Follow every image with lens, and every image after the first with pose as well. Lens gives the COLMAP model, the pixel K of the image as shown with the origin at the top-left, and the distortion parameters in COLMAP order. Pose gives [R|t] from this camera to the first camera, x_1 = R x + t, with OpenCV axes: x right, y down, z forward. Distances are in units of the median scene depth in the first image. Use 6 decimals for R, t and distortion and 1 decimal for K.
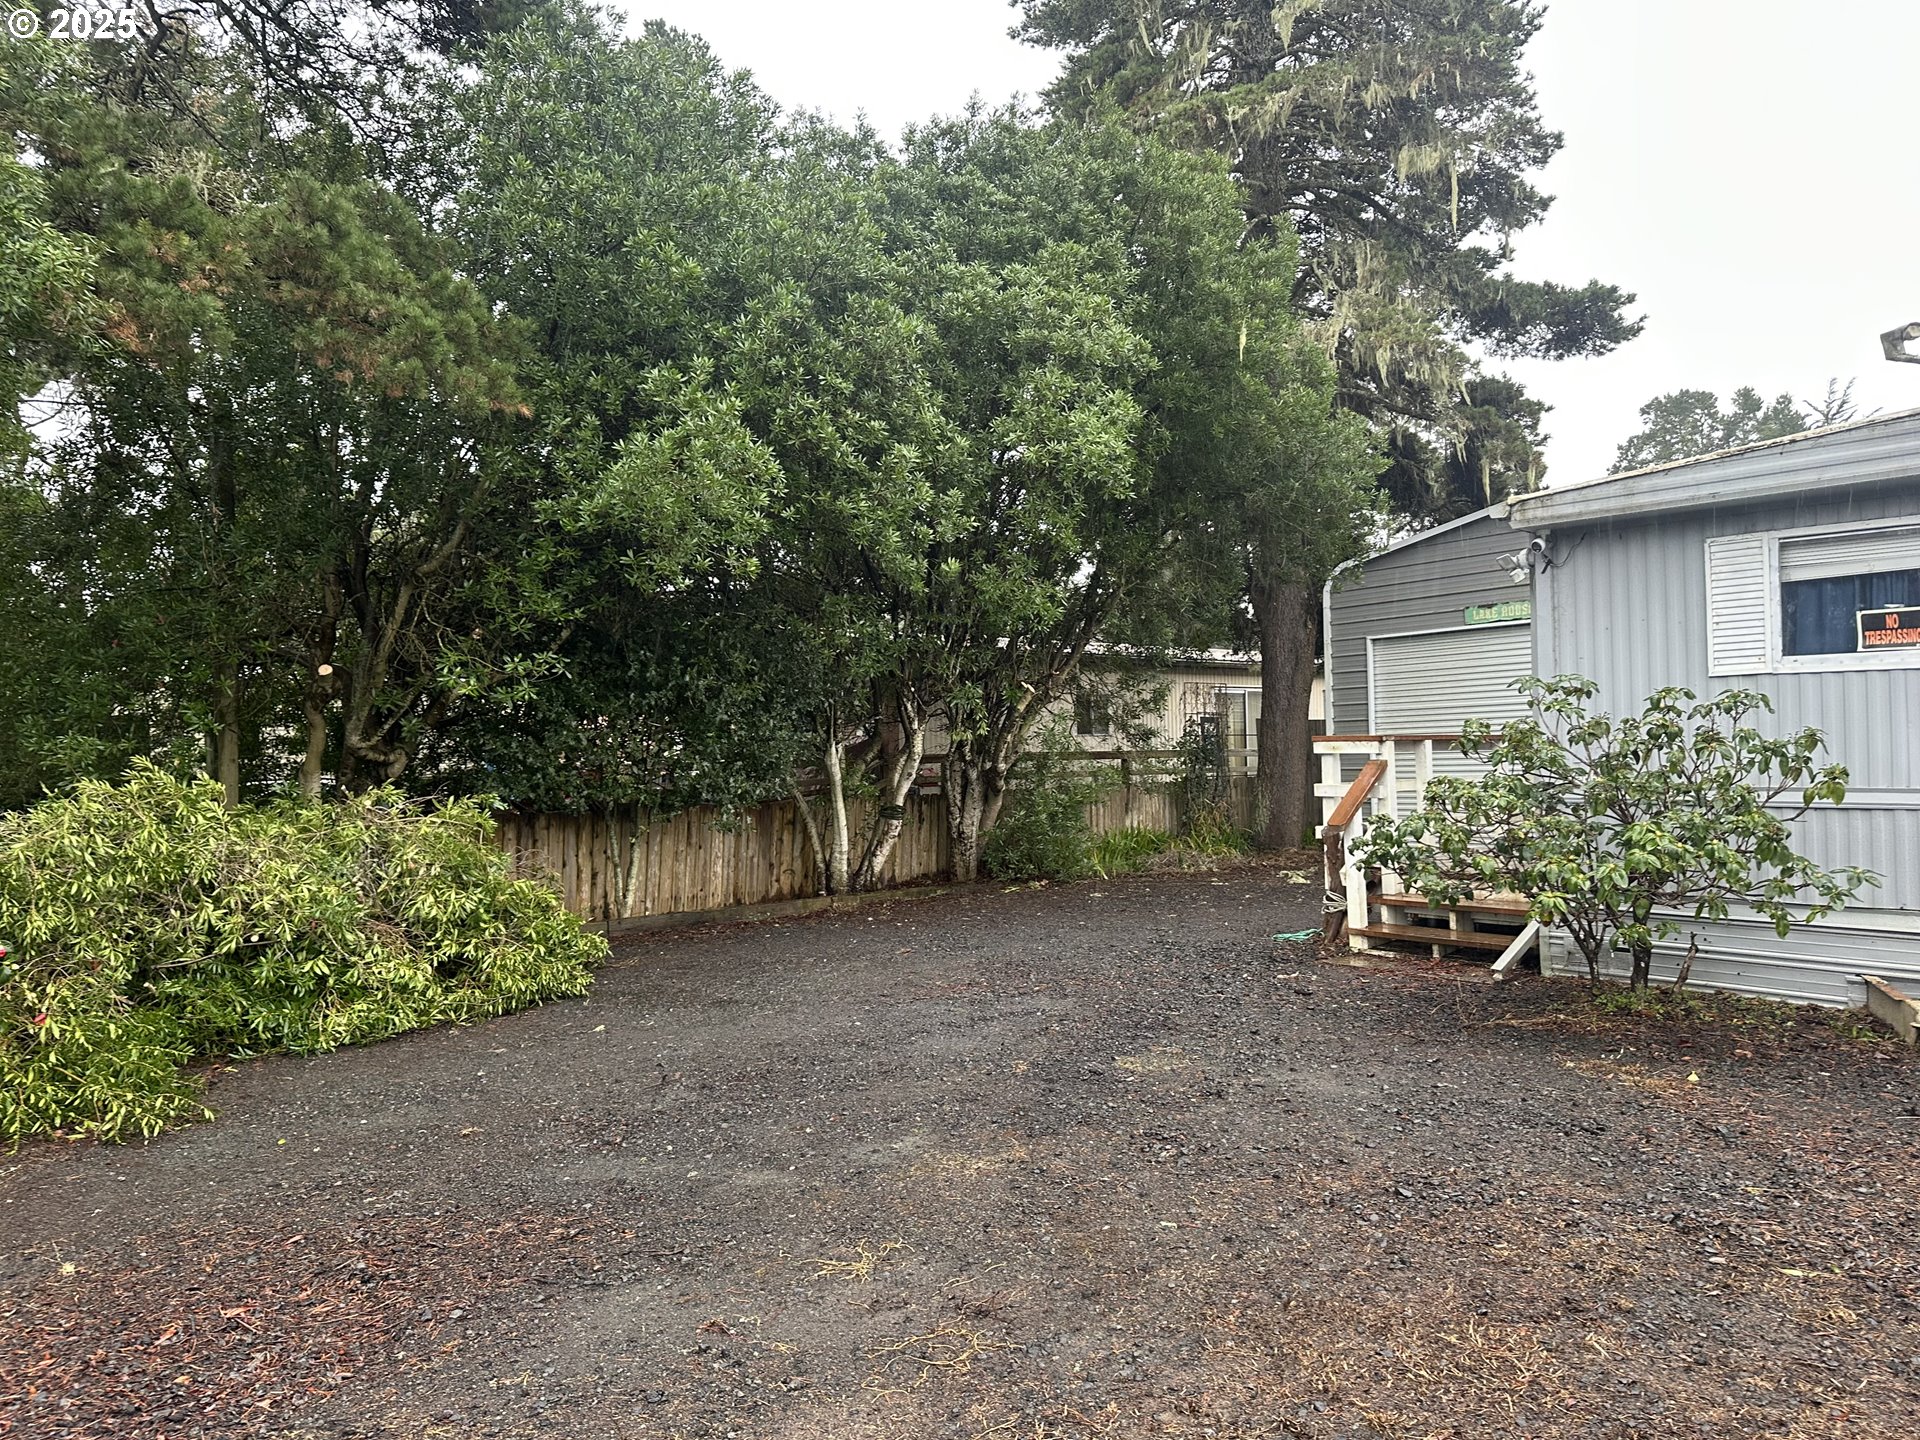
lens RADIAL K [[1328.9, 0, 960.0], [0, 1328.9, 720.0], [0, 0, 1]] dist [0.132992, -0.181138]
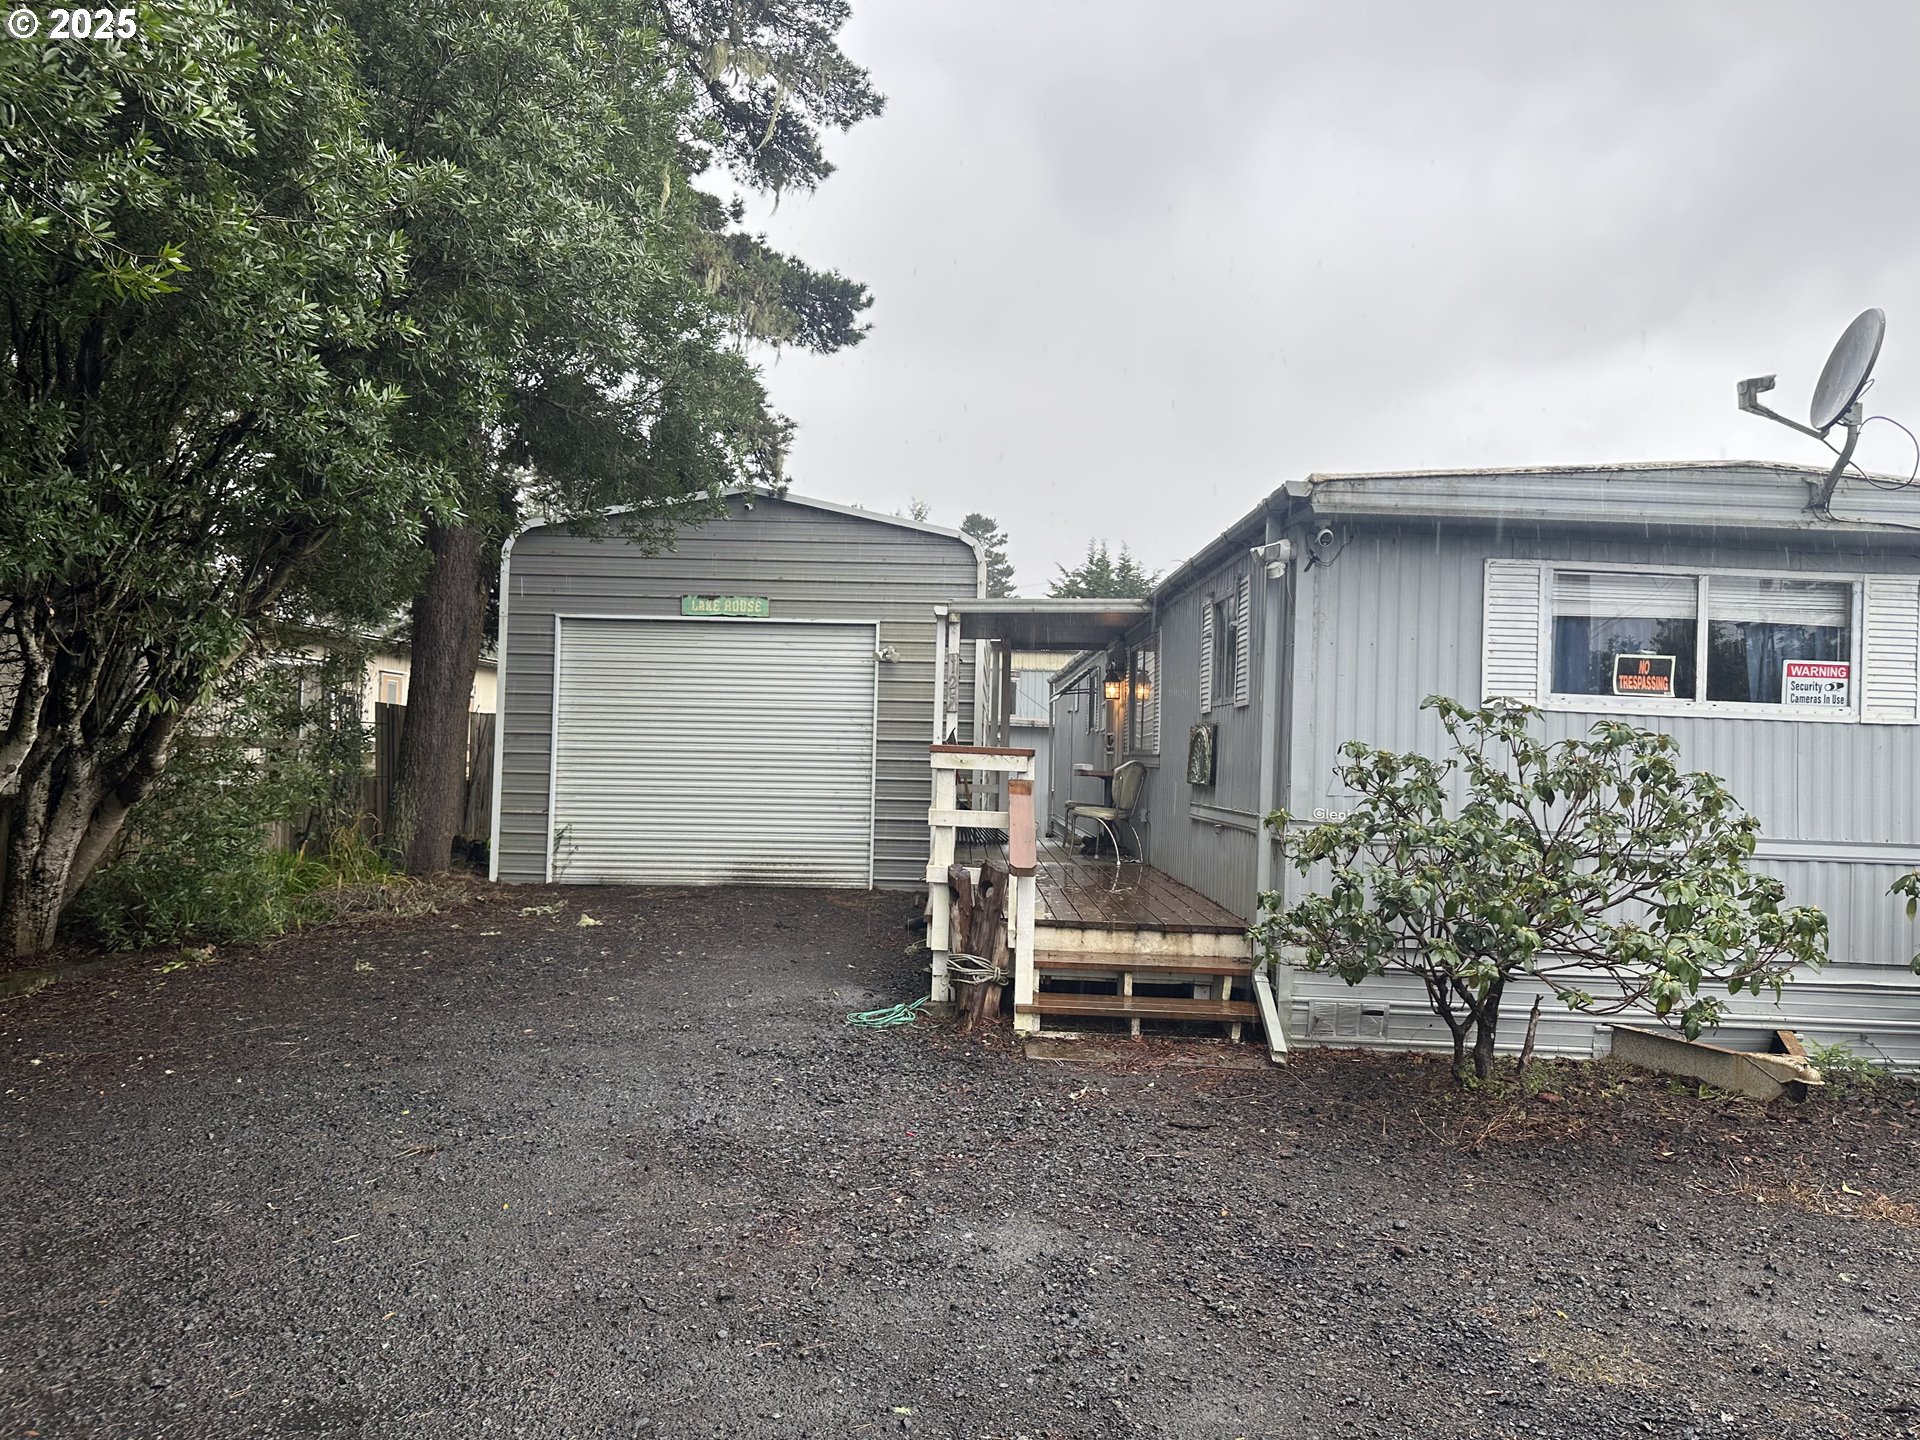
lens RADIAL K [[1328.9, 0, 960.0], [0, 1328.9, 720.0], [0, 0, 1]] dist [0.132992, -0.181138]
pose [[0.662072, 0.060179, 0.747020, -0.309323], [-0.062305, 0.997740, -0.025157, 0.017845], [-0.746846, -0.029888, 0.664325, 0.554117]]
